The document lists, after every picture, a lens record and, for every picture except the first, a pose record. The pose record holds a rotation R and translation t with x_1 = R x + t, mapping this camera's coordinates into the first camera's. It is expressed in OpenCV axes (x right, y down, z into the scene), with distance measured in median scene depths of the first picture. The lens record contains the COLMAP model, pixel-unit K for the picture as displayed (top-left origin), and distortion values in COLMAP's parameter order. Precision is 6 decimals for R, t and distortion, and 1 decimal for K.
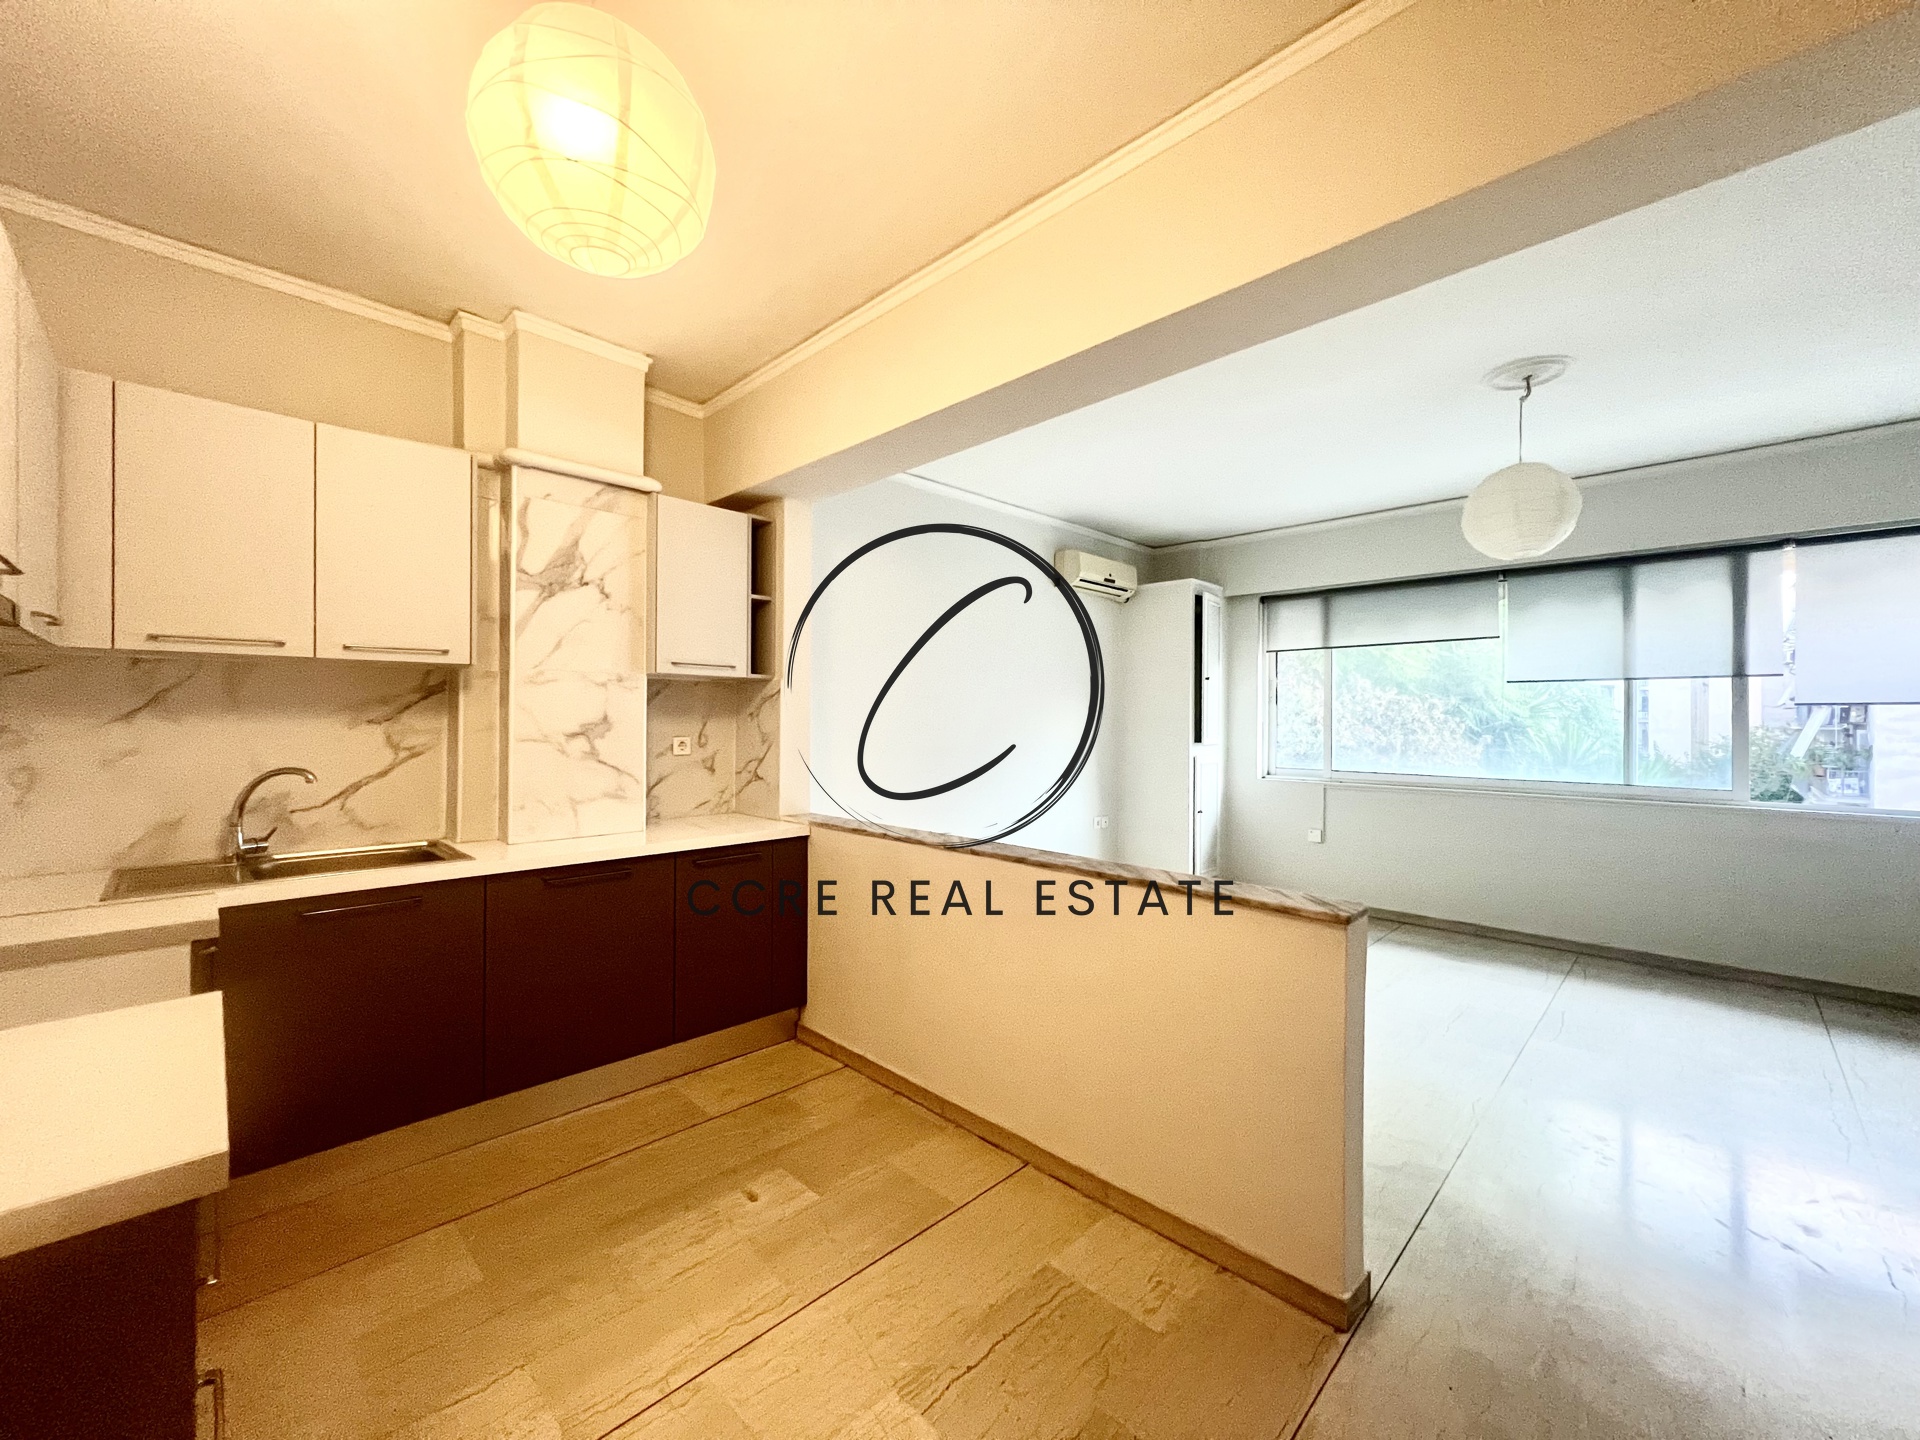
lens RADIAL K [[785.5, 0, 948.9], [0, 785.5, 716.9], [0, 0, 1]] dist [-0.001440, -0.002309]
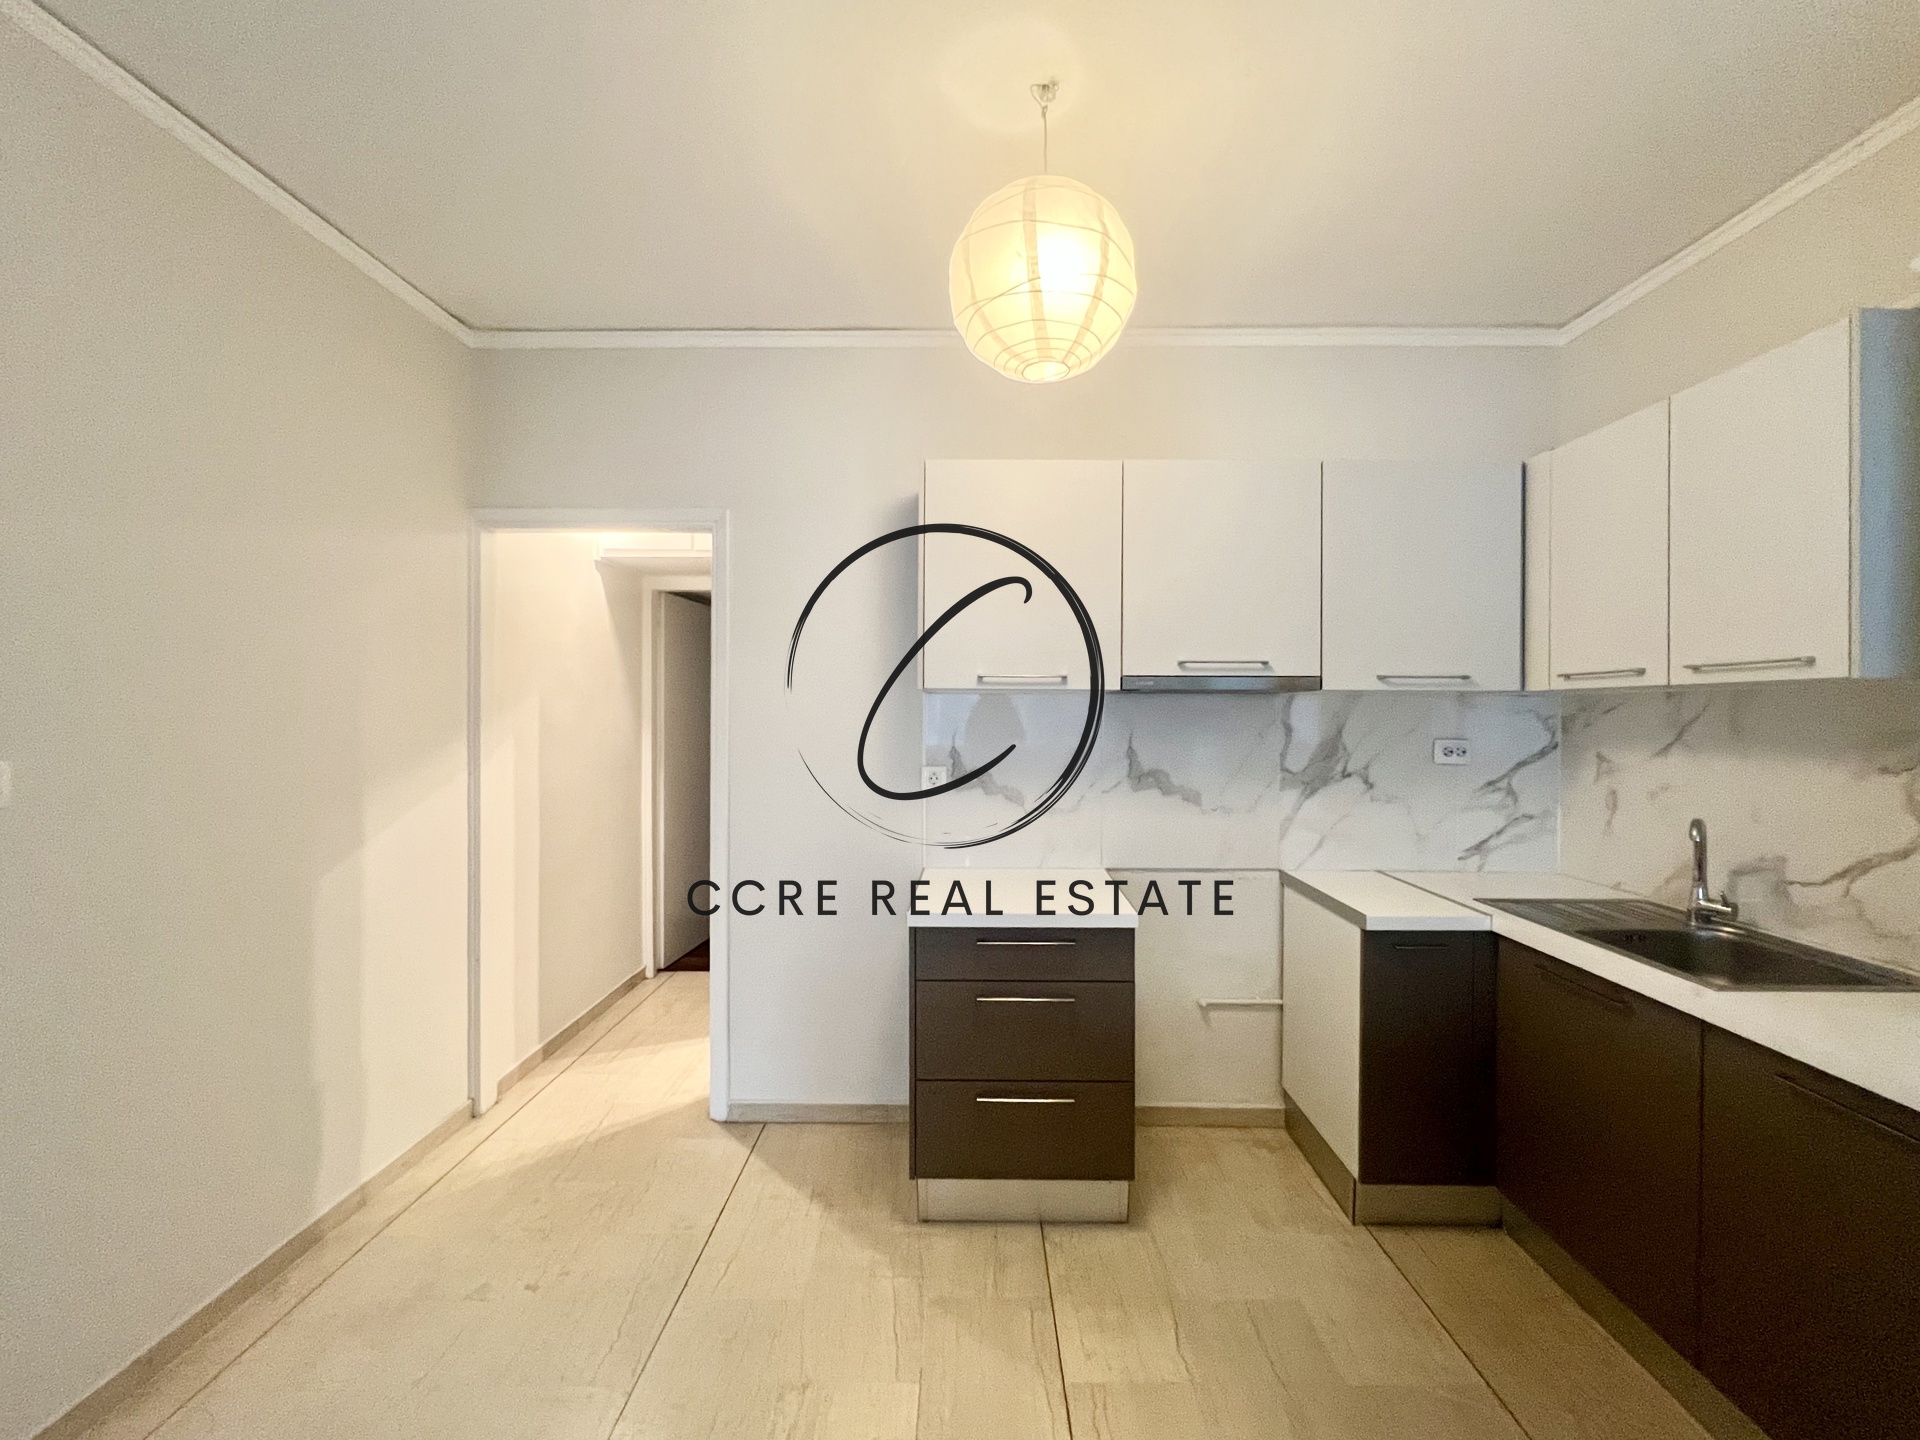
lens RADIAL K [[785.5, 0, 972.5], [0, 785.5, 711.3], [0, 0, 1]] dist [-0.001440, -0.002309]
pose [[-0.717118, -0.012475, -0.696840, 0.214780], [-0.008637, 0.999922, -0.009012, -0.025915], [0.696898, -0.000444, -0.717170, 0.819288]]
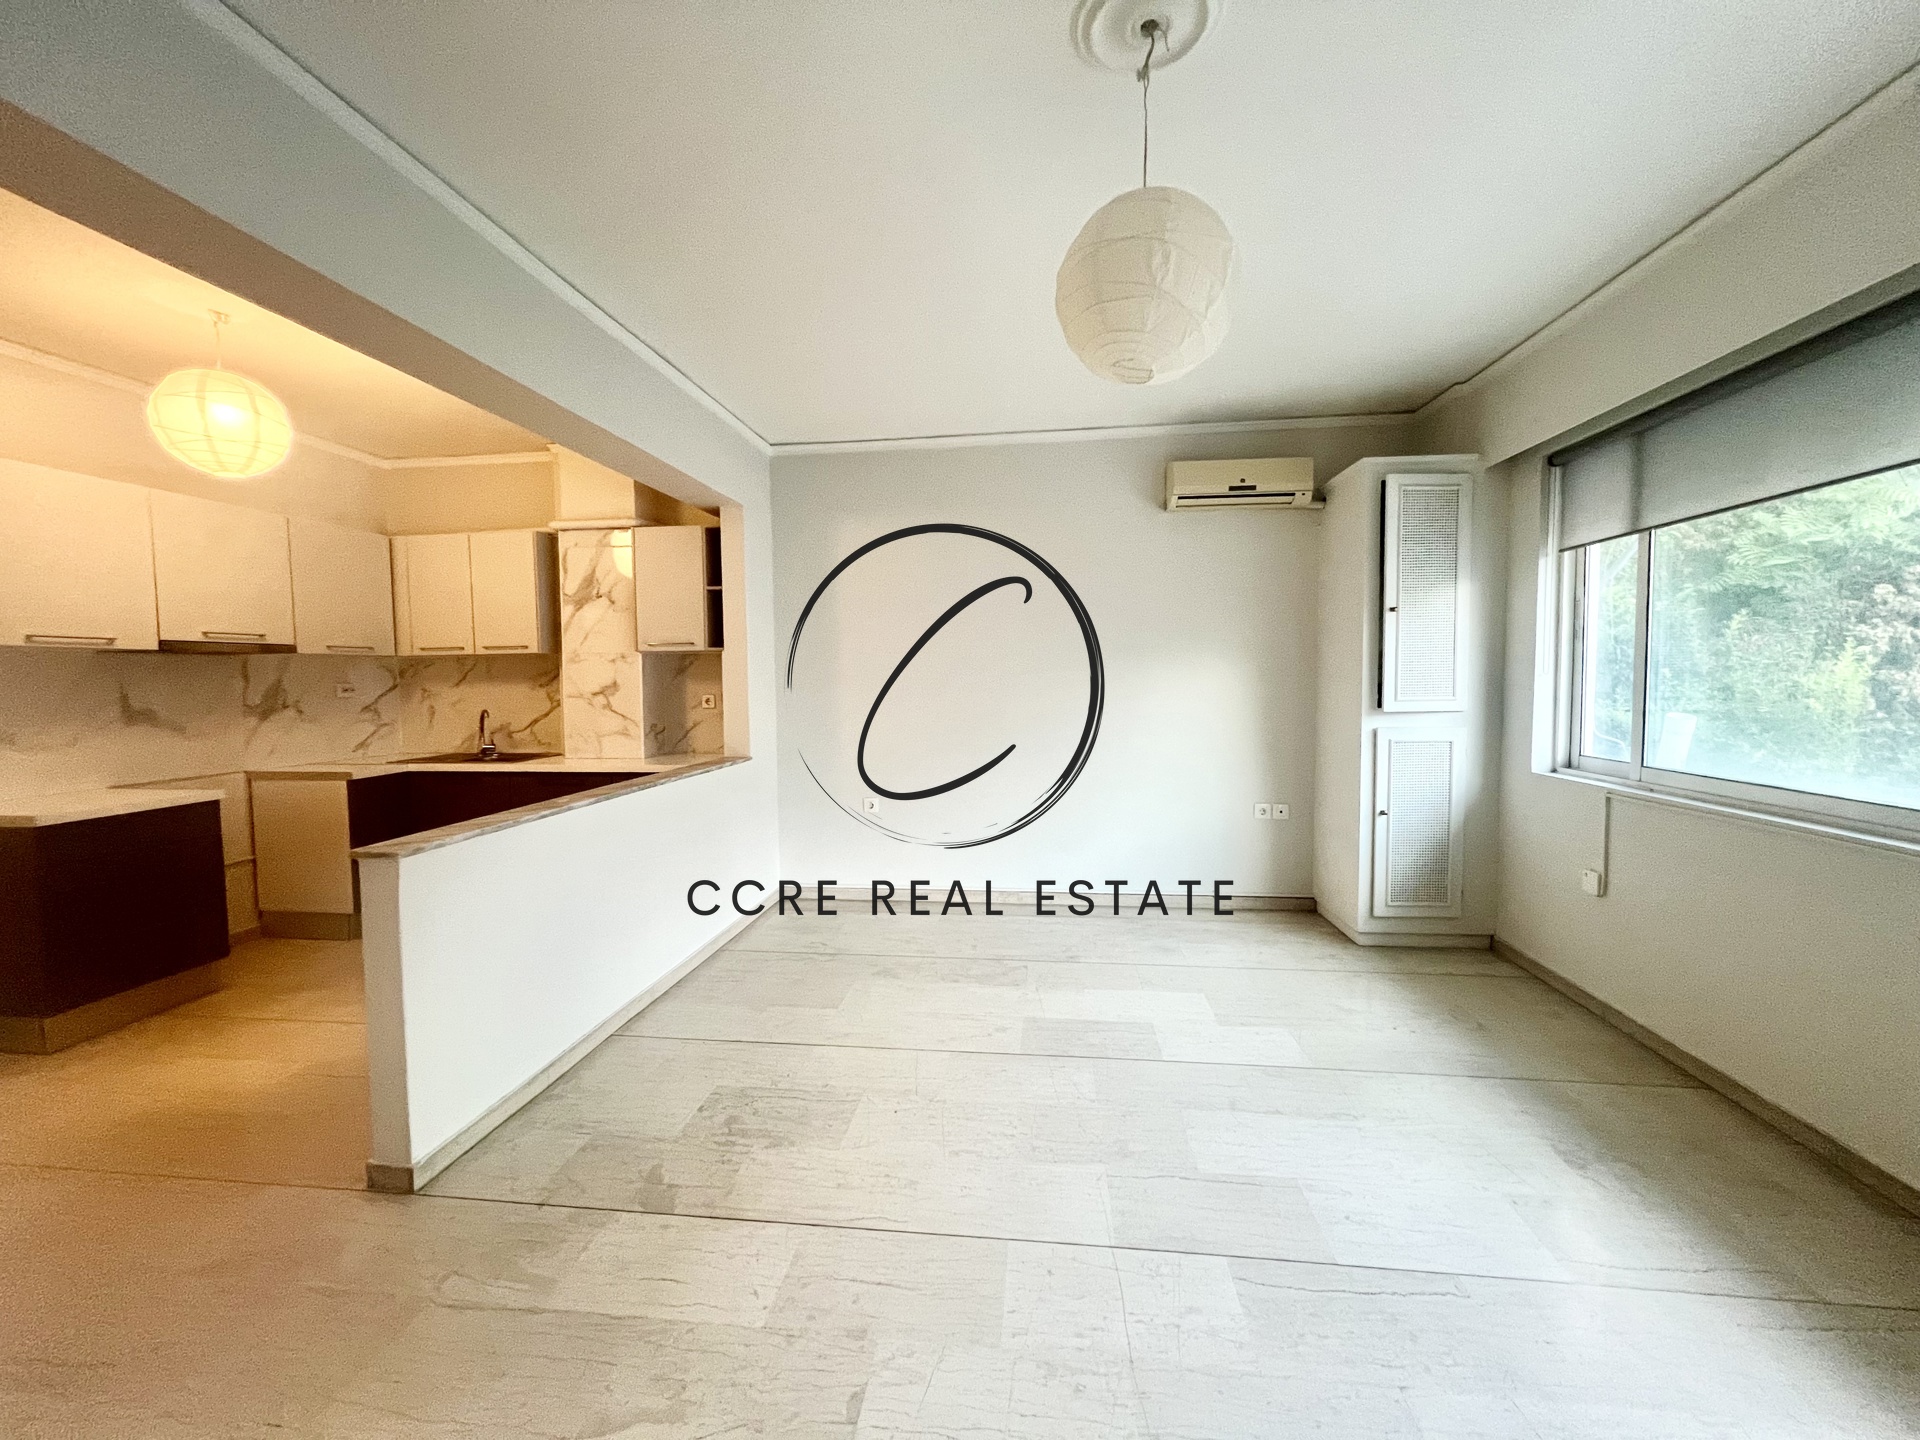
lens RADIAL K [[771.1, 0, 956.1], [0, 771.1, 717.3], [0, 0, 1]] dist [-0.003800, 0.001012]
pose [[0.611237, 0.030462, -0.790861, 1.117475], [0.016371, 0.998559, 0.051115, 0.002963], [0.791278, -0.044190, 0.609857, 0.583778]]
